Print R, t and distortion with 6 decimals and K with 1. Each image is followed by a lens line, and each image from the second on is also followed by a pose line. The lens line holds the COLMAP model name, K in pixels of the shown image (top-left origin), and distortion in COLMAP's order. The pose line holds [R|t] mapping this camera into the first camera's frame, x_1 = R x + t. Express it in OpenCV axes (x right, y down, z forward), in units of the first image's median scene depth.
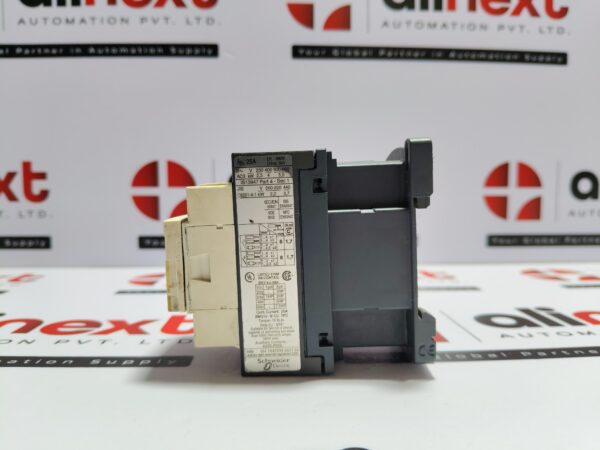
lens RADIAL K [[452.6, 0, 300.3], [0, 452.6, 229.4], [0, 0, 1]] dist [-0.022634, -0.045853]
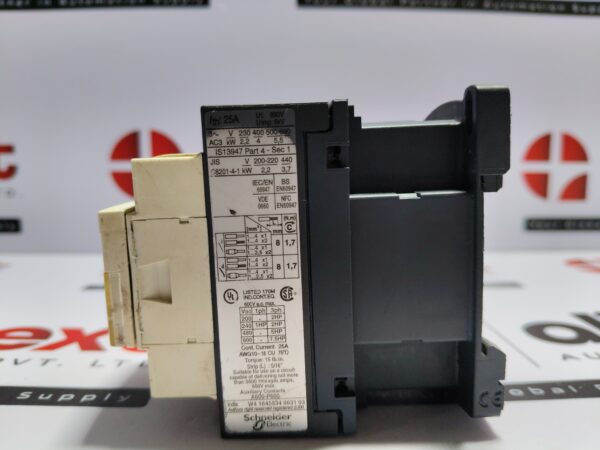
lens RADIAL K [[452.6, 0, 296.5], [0, 452.6, 228.7], [0, 0, 1]] dist [-0.022634, -0.045853]
pose [[0.999802, 0.002938, -0.019668, -0.002161], [-0.001904, 0.998624, 0.052398, -0.019825], [0.019795, -0.052351, 0.998433, 0.245232]]
